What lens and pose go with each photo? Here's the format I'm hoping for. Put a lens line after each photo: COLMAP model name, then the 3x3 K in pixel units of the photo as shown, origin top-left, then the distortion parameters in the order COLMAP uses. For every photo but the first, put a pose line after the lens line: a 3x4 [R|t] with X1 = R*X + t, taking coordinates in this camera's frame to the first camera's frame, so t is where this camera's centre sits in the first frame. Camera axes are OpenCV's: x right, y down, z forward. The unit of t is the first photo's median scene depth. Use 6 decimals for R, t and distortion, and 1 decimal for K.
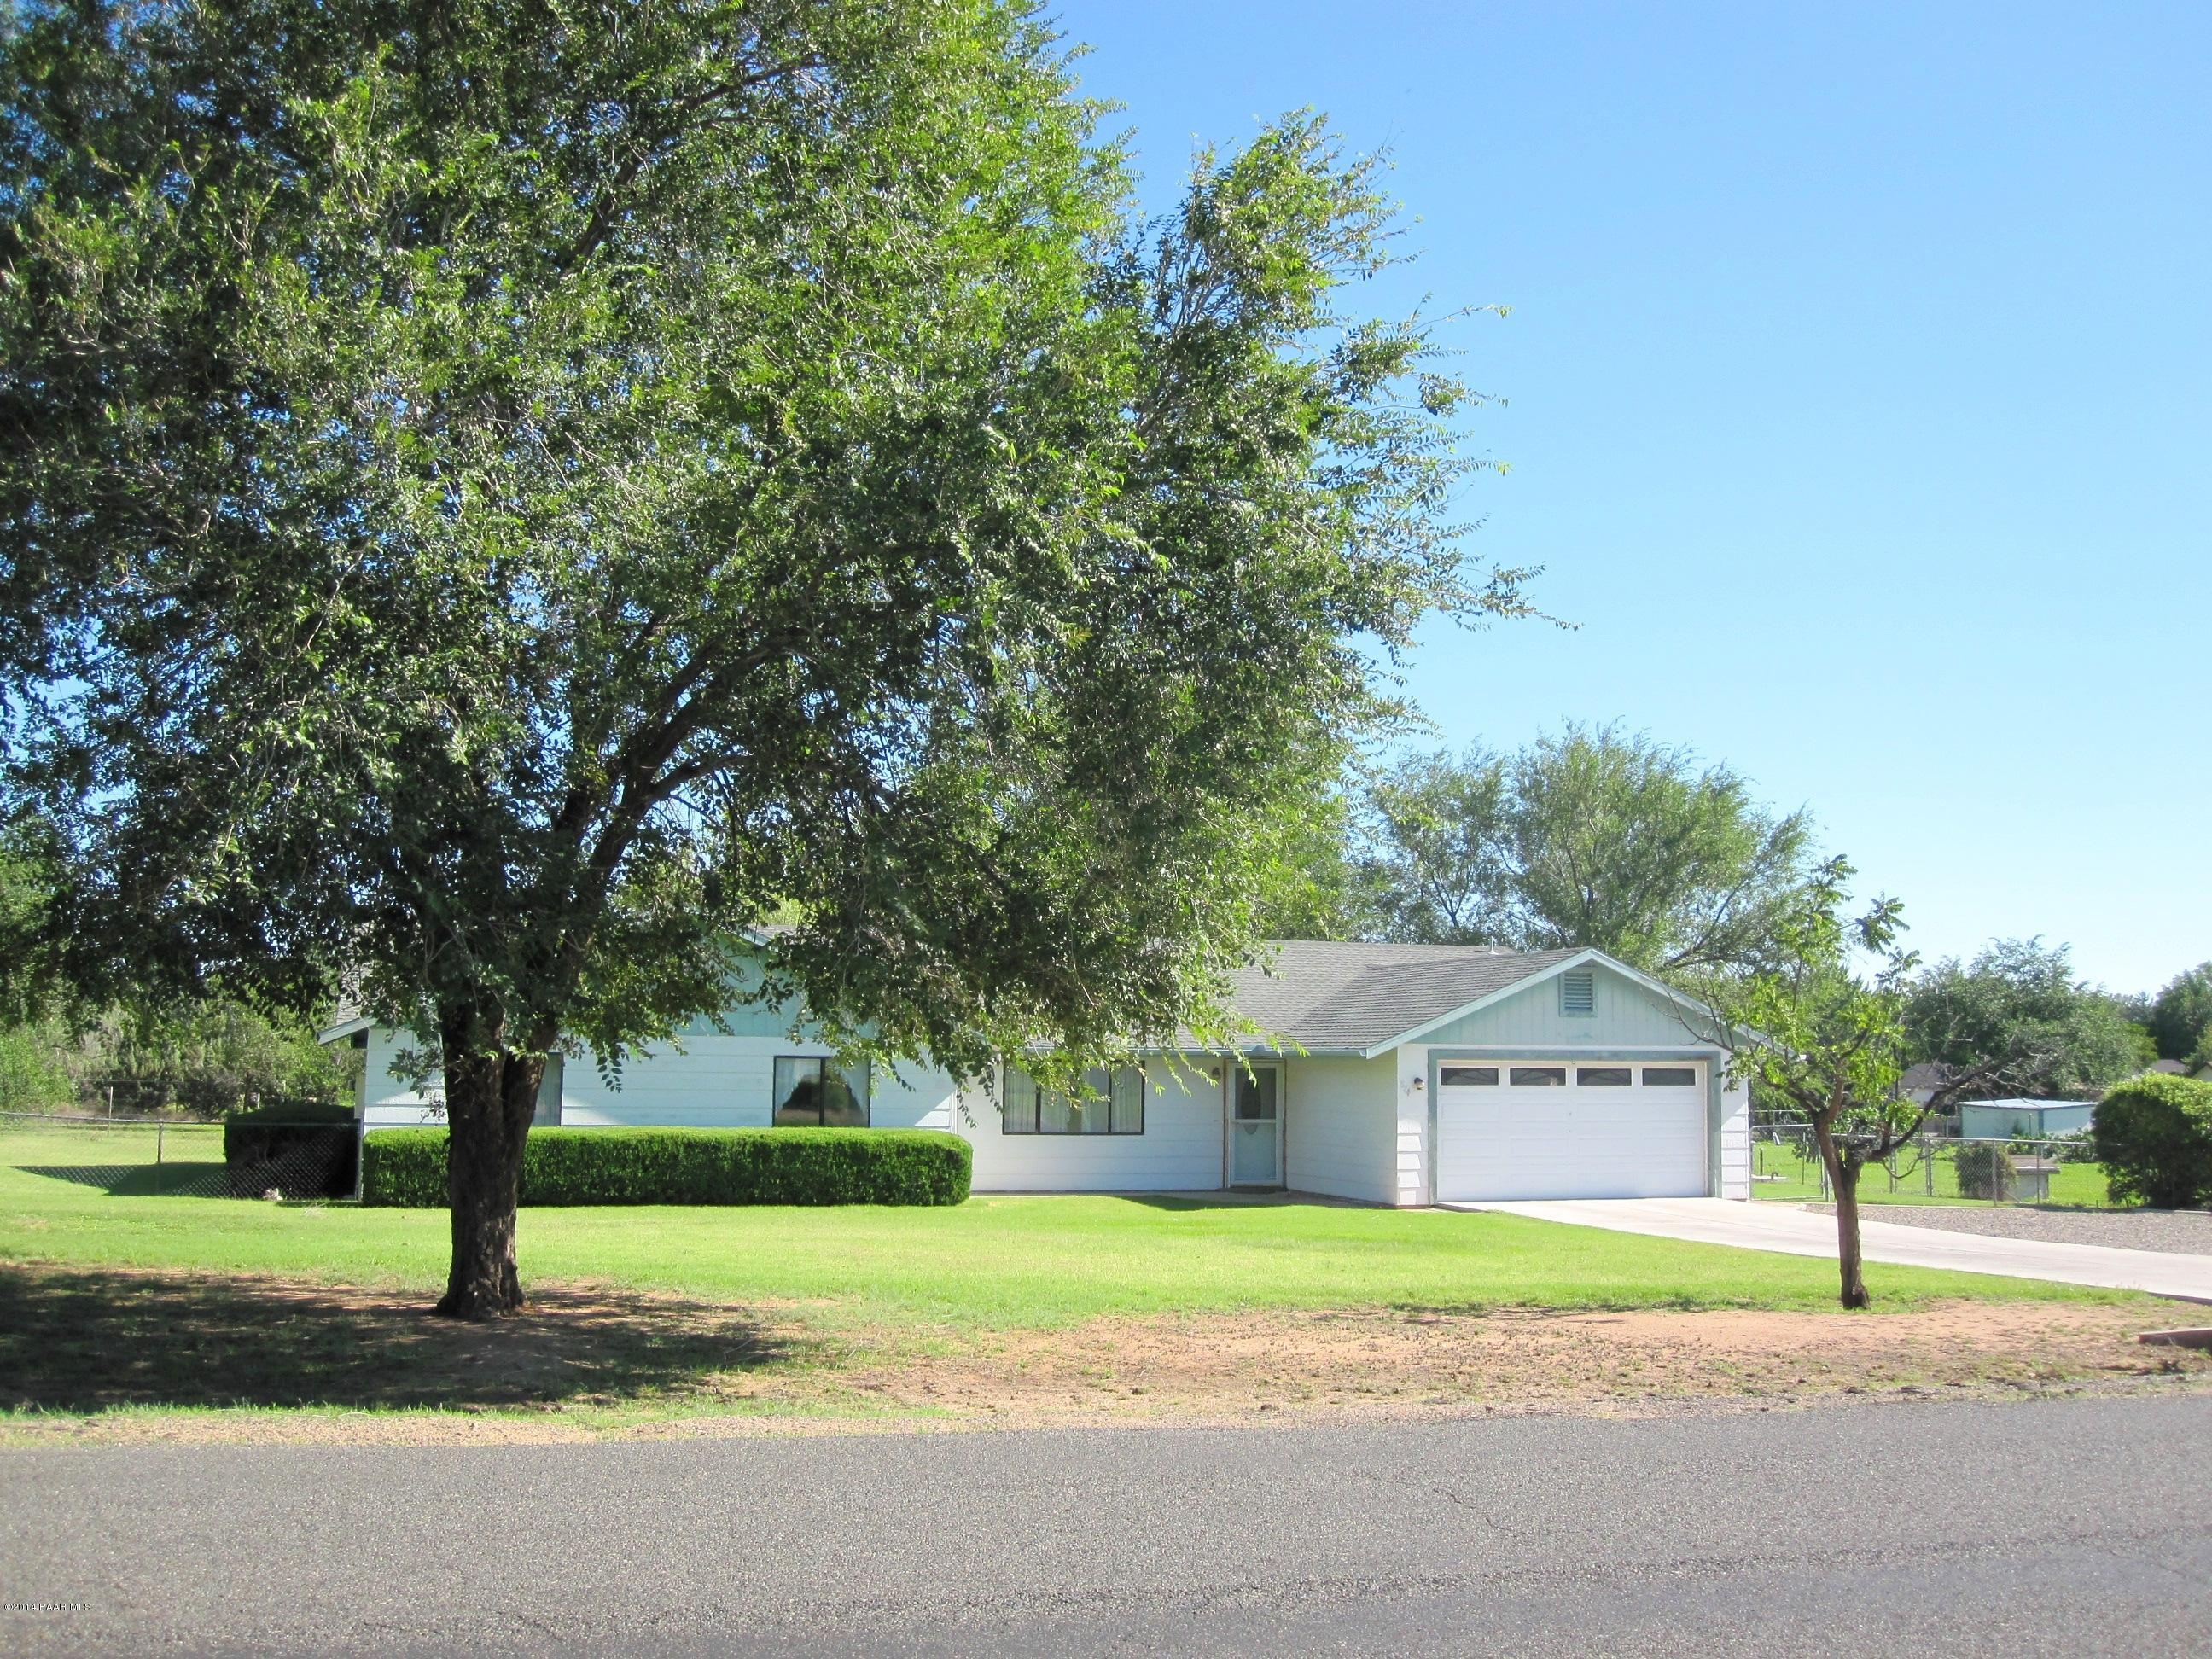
lens RADIAL K [[2175.7, 0, 1102.5], [0, 2175.7, 830.1], [0, 0, 1]] dist [-0.069257, 0.000000]
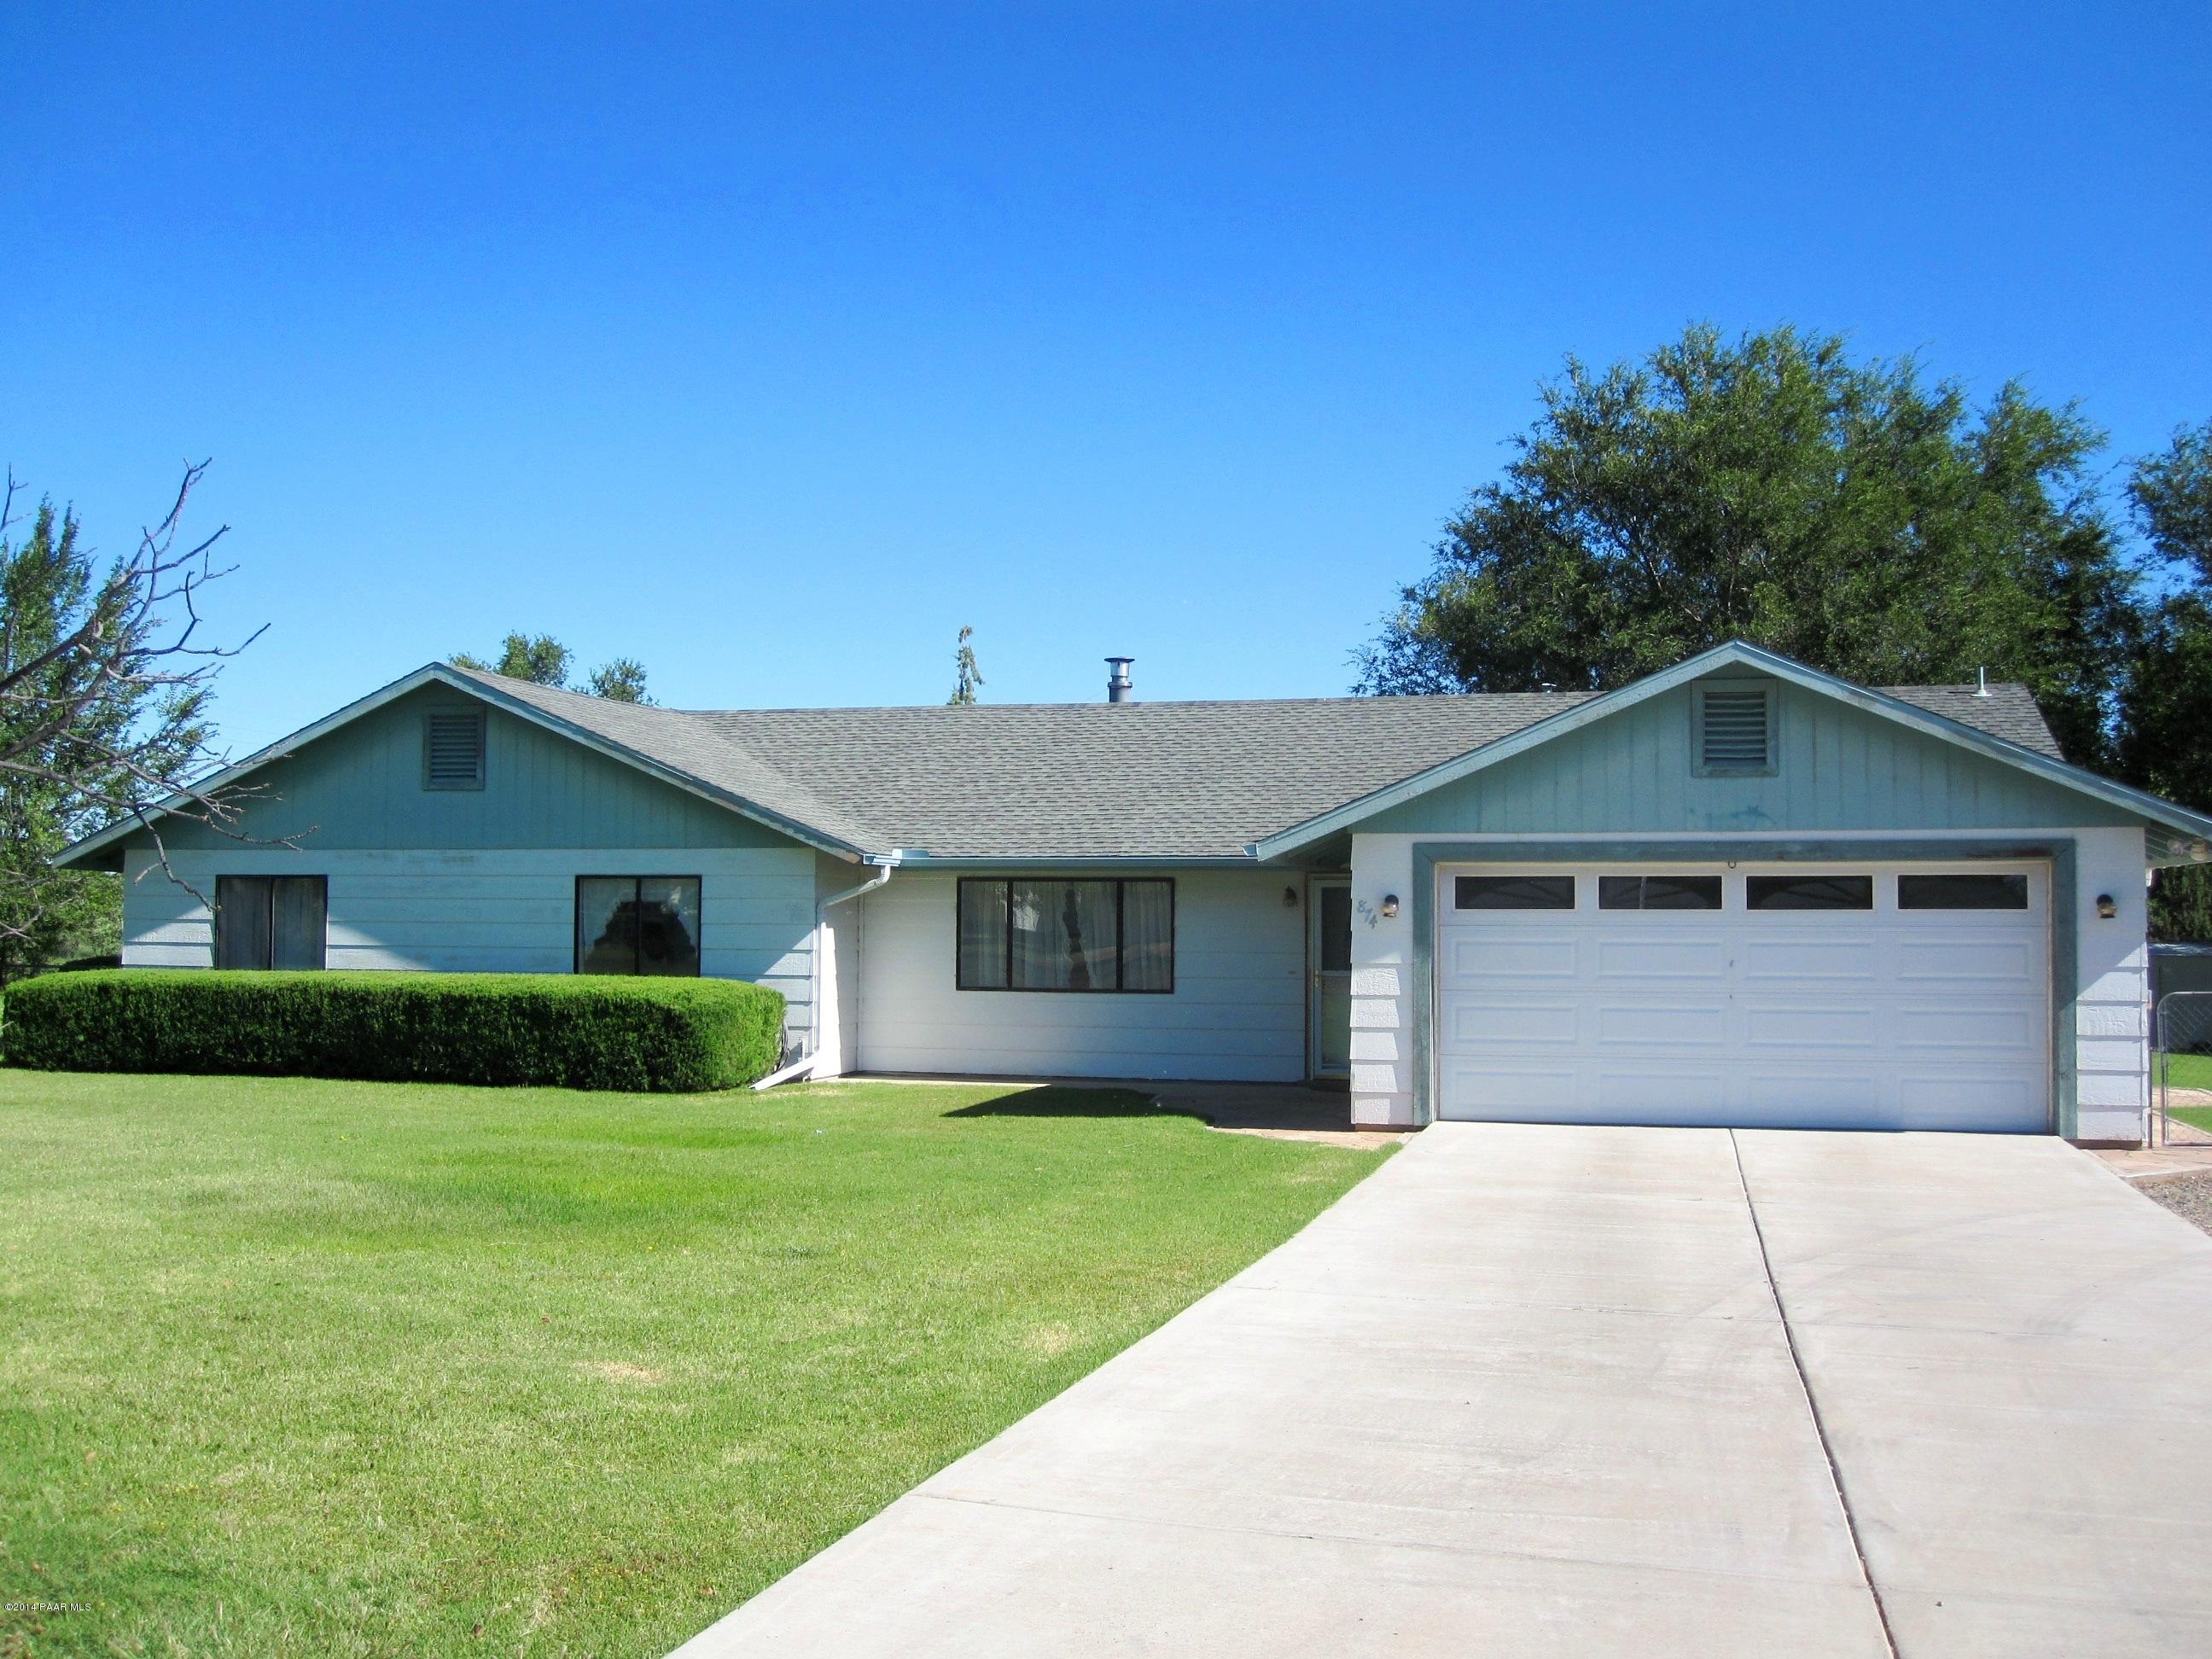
lens RADIAL K [[2175.7, 0, 1105.4], [0, 2175.7, 823.3], [0, 0, 1]] dist [-0.069257, 0.000000]
pose [[0.833210, -0.029775, -0.552154, 0.384113], [0.063811, 0.997056, 0.042525, 0.066644], [0.549262, -0.070666, 0.832657, 0.494133]]
